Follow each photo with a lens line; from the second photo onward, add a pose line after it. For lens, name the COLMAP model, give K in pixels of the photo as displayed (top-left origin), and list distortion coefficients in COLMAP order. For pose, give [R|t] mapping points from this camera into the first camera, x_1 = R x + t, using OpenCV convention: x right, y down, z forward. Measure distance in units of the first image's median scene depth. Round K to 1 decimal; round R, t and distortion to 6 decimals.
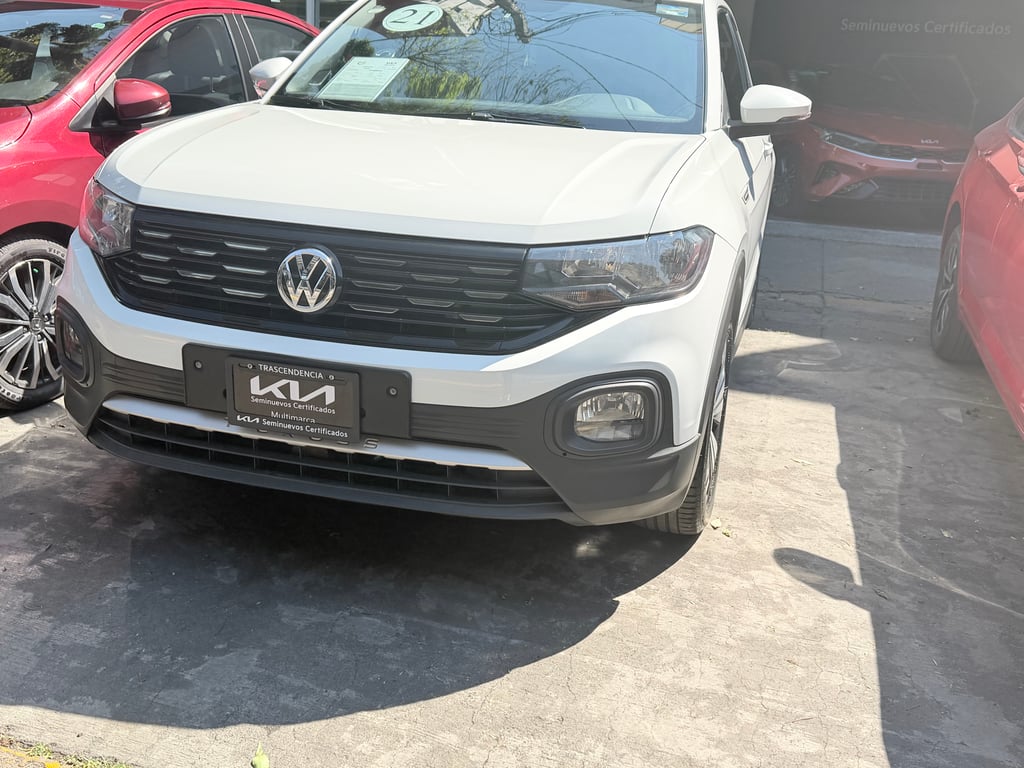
lens RADIAL K [[974.3, 0, 527.0], [0, 974.3, 378.1], [0, 0, 1]] dist [0.182807, -0.356741]
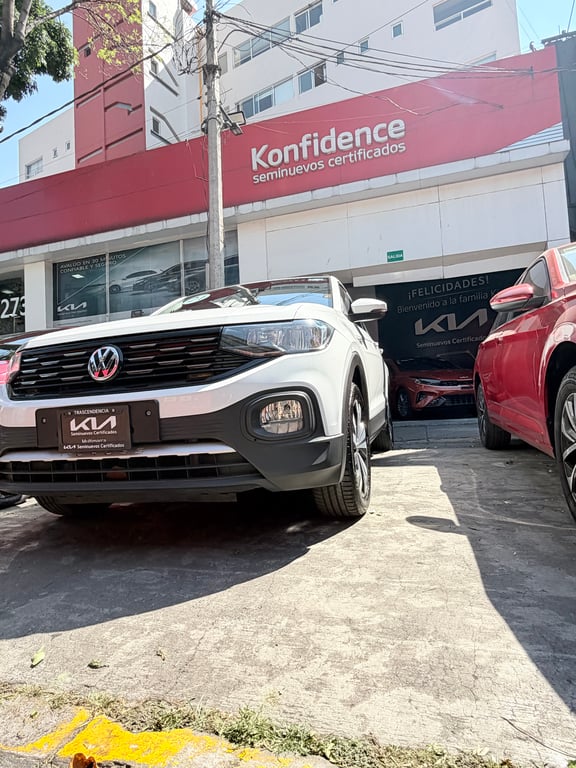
lens RADIAL K [[442.5, 0, 292.1], [0, 442.5, 385.5], [0, 0, 1]] dist [0.004195, -0.000885]
pose [[0.992434, -0.122752, -0.002721, 0.105853], [0.114891, 0.936245, -0.332031, 0.230006], [0.043305, 0.329206, 0.943265, 0.259010]]
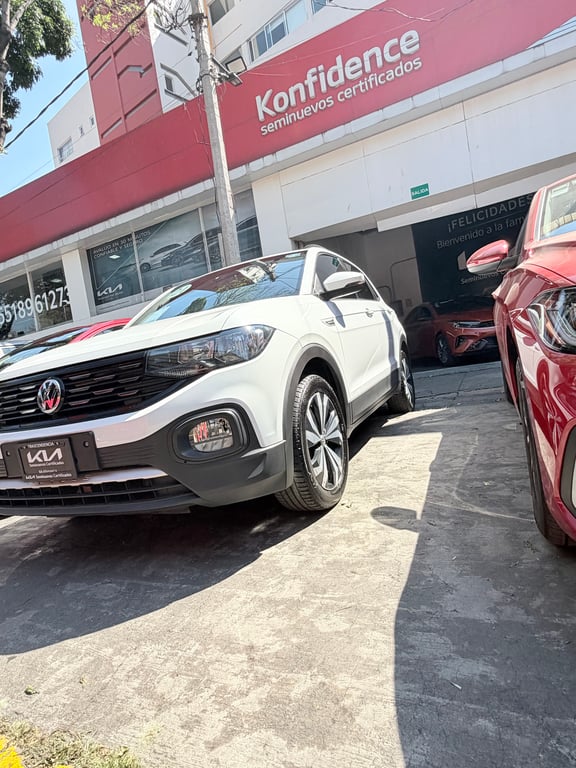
lens RADIAL K [[442.4, 0, 286.9], [0, 442.4, 387.2], [0, 0, 1]] dist [0.001537, 0.002420]
pose [[0.961784, -0.218384, -0.165169, 0.335962], [0.175552, 0.954742, -0.240103, 0.157595], [0.210128, 0.201931, 0.956593, 0.269849]]
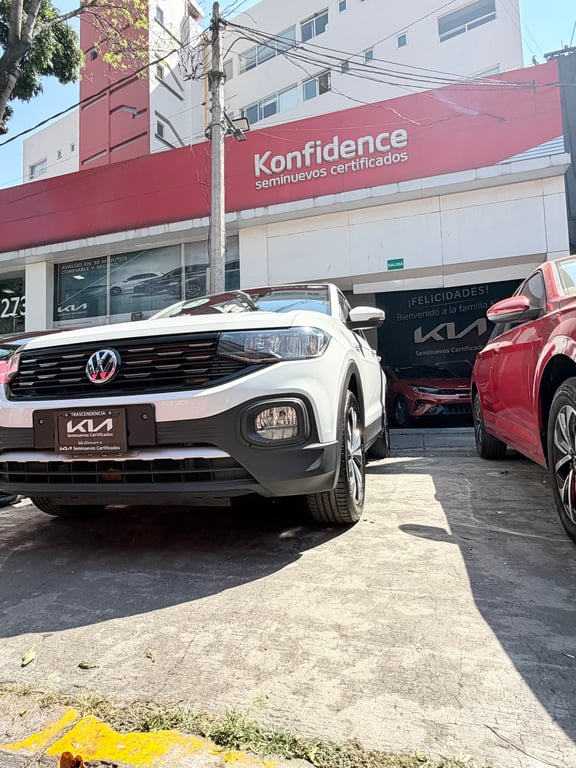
lens RADIAL K [[442.8, 0, 291.2], [0, 442.8, 386.8], [0, 0, 1]] dist [0.002516, 0.001423]
pose [[0.994794, -0.101908, -0.000657, 0.110809], [0.095605, 0.935465, -0.340243, 0.230986], [0.035288, 0.338409, 0.940337, 0.251410]]
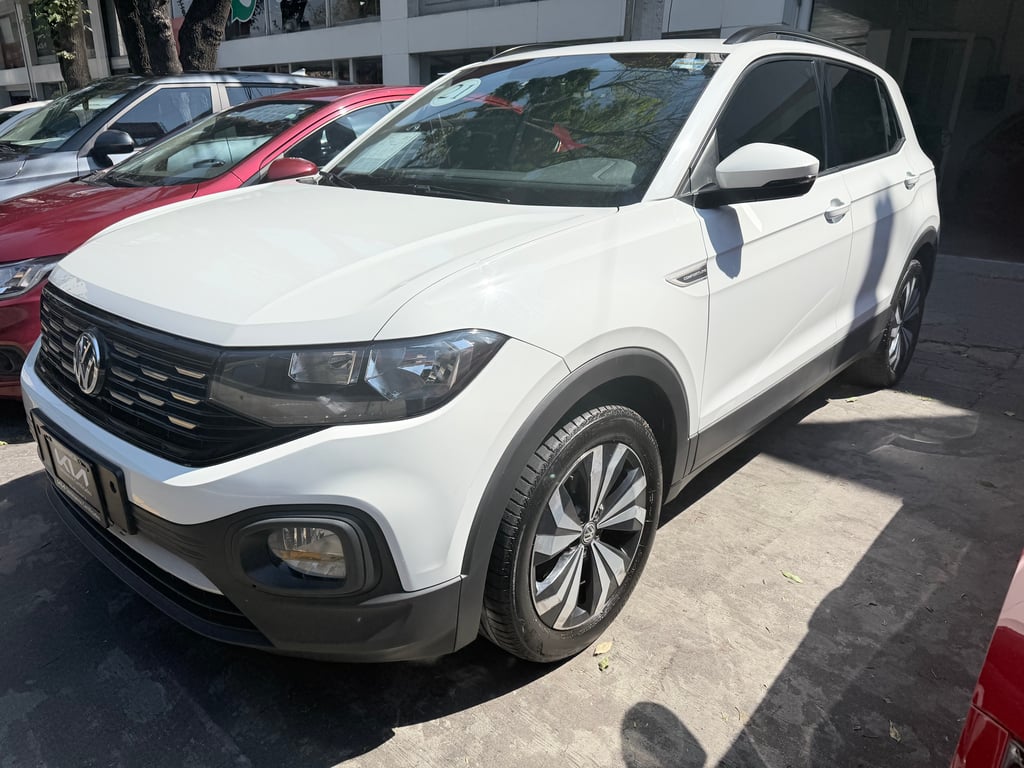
lens RADIAL K [[724.6, 0, 518.4], [0, 724.6, 386.1], [0, 0, 1]] dist [-0.001455, -0.001139]
pose [[0.896892, 0.099567, -0.430897, 0.481983], [-0.083284, 0.994920, 0.056544, -0.147521], [0.434338, -0.014827, 0.900628, 0.486954]]
